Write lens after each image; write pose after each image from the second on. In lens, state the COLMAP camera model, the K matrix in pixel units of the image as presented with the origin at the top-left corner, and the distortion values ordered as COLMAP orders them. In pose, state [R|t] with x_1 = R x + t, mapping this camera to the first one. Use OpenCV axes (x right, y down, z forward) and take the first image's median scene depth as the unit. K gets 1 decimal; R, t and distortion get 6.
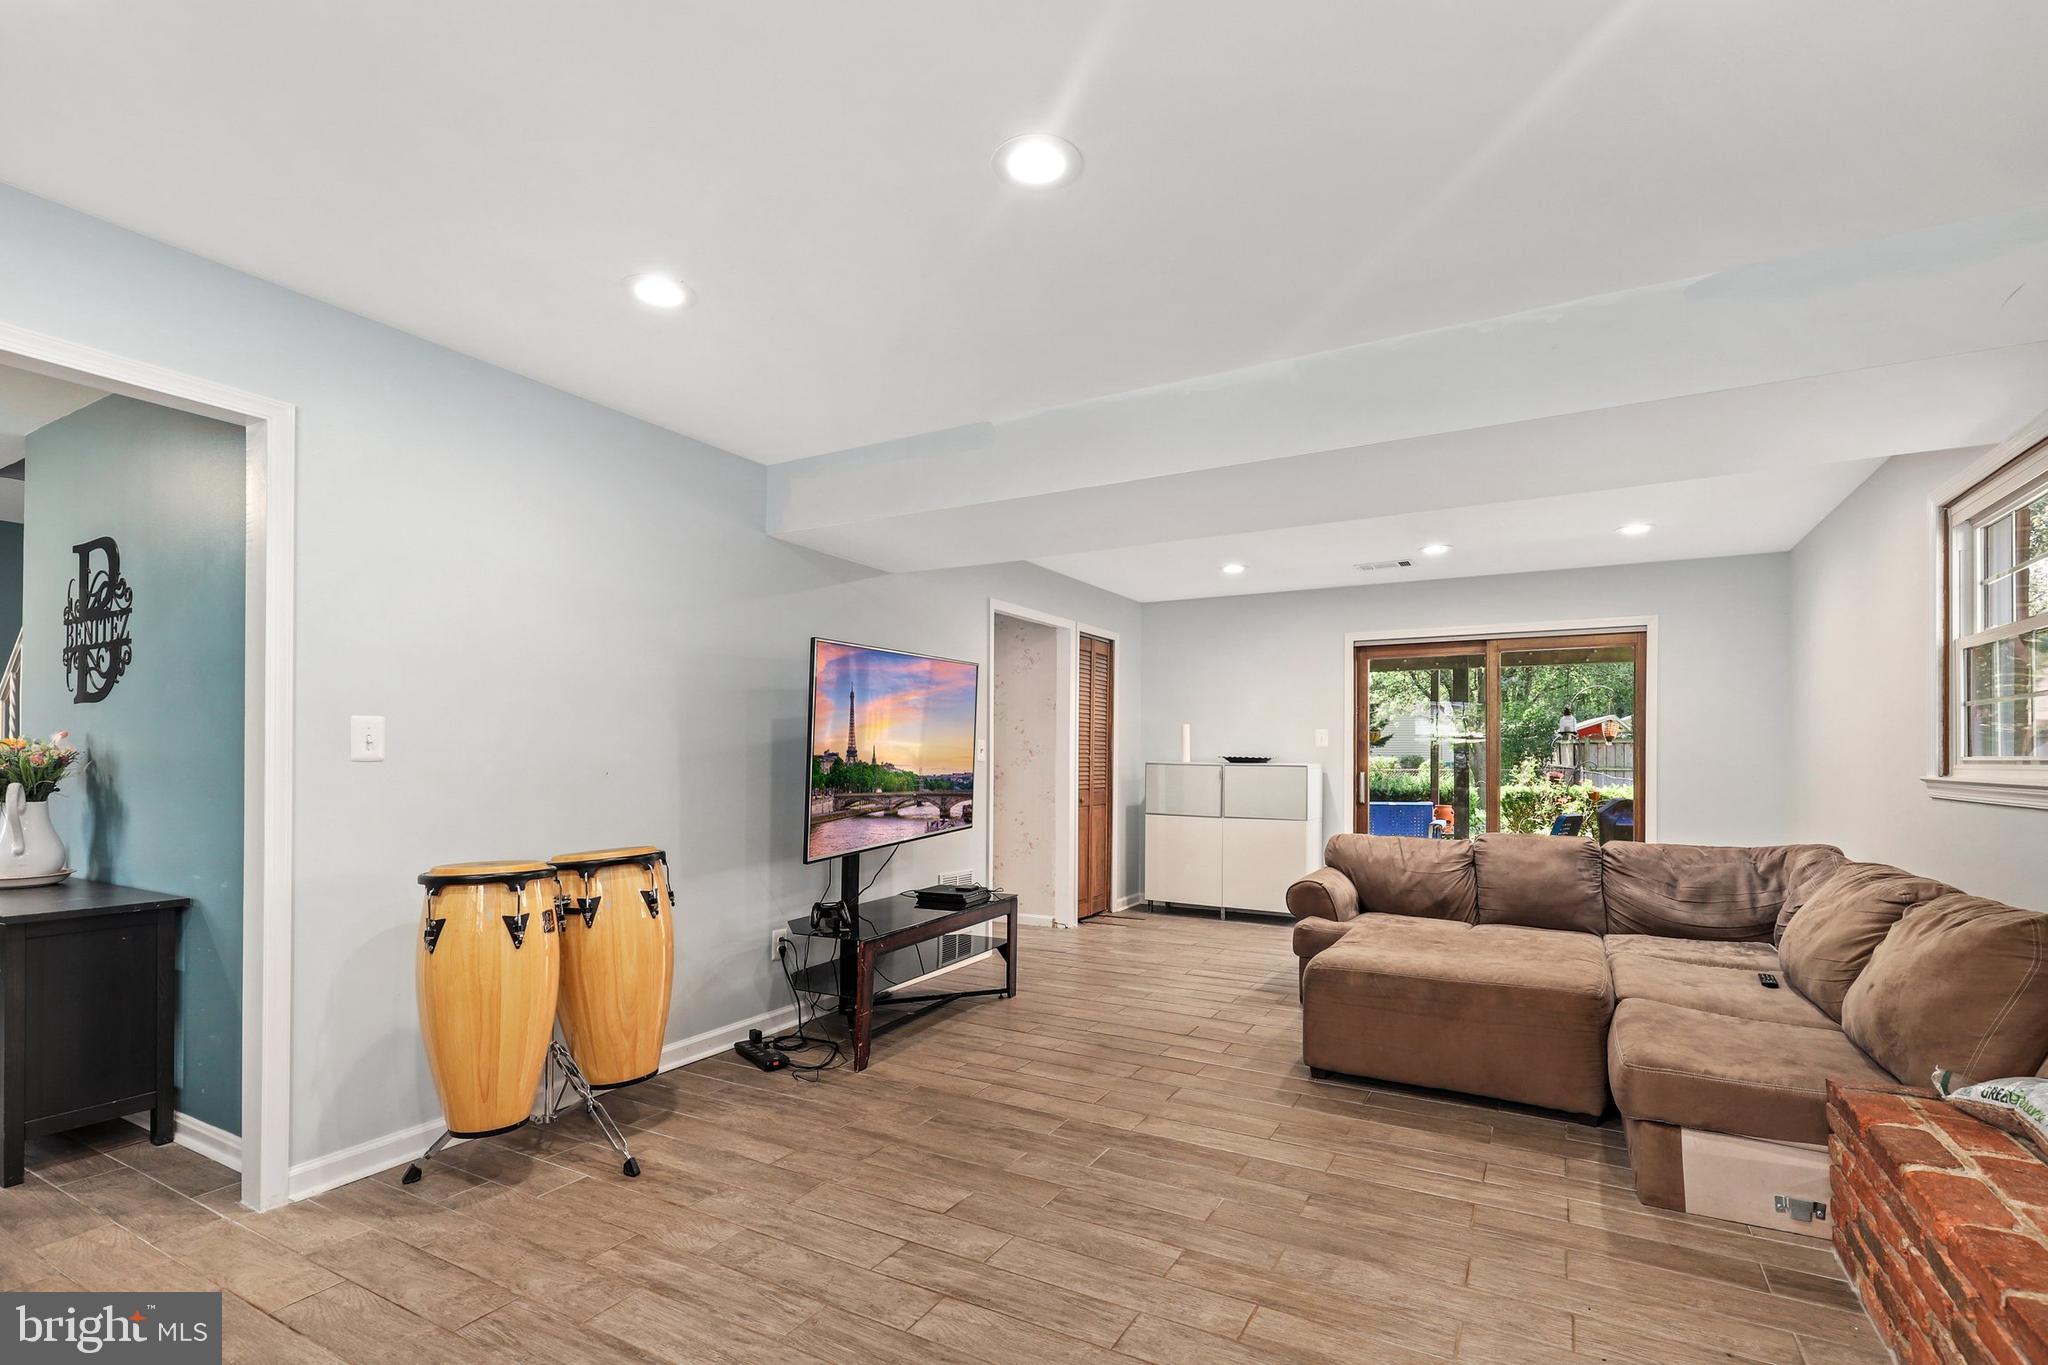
lens RADIAL K [[954.4, 0, 1037.2], [0, 954.4, 753.6], [0, 0, 1]] dist [0.000209, -0.000126]
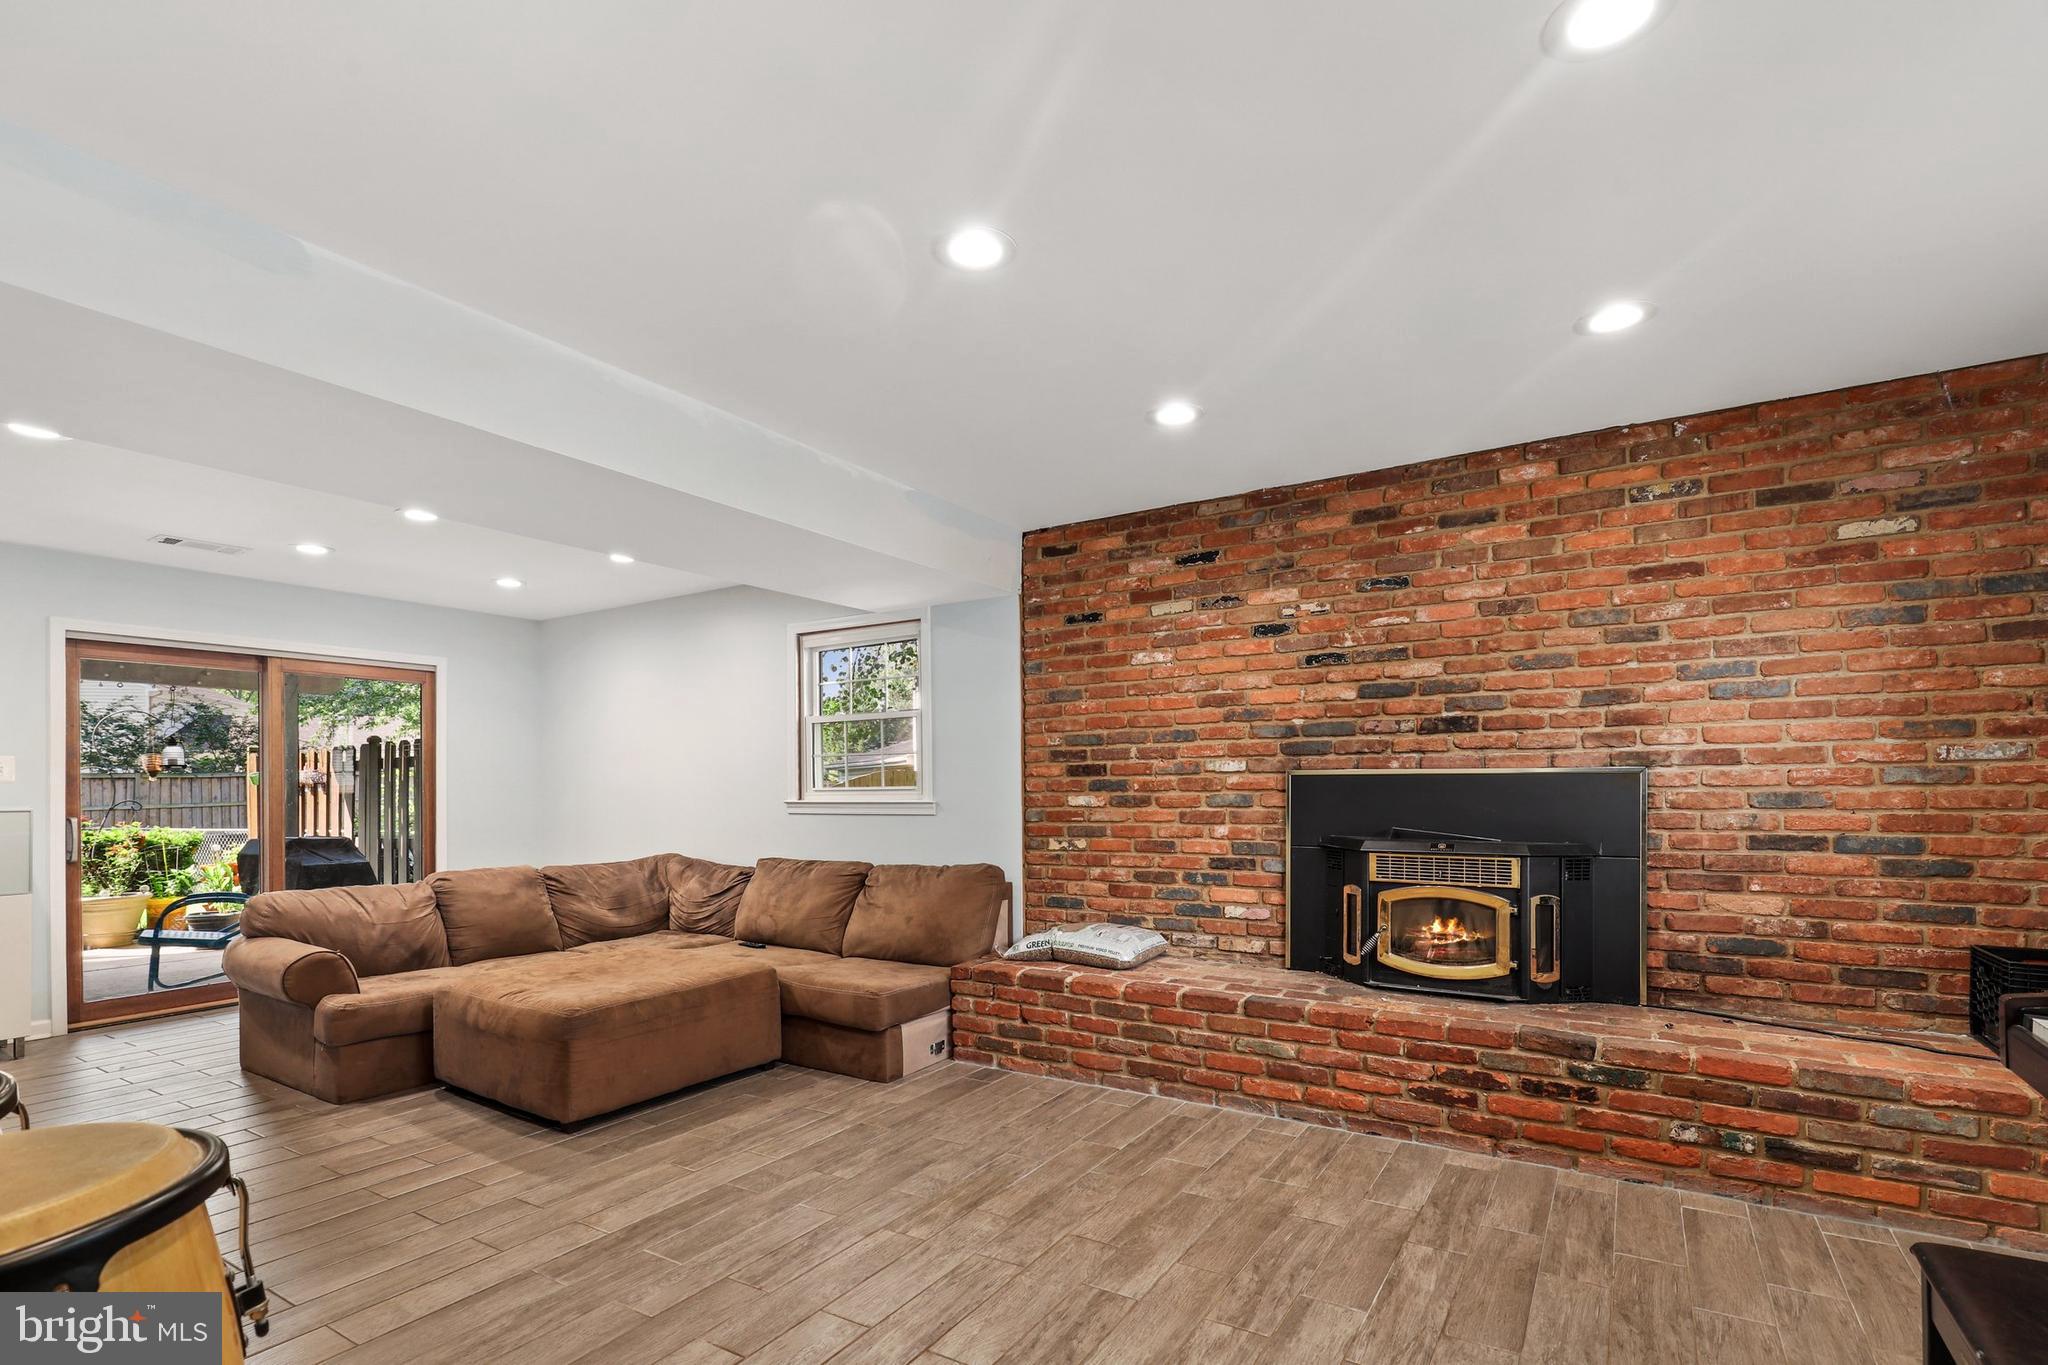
lens RADIAL K [[954.4, 0, 1030.2], [0, 954.4, 782.7], [0, 0, 1]] dist [0.000209, -0.000126]
pose [[0.052163, 0.001800, 0.998637, -0.667201], [0.007265, 0.999971, -0.002182, 0.000929], [-0.998612, 0.007369, 0.052149, 0.535833]]
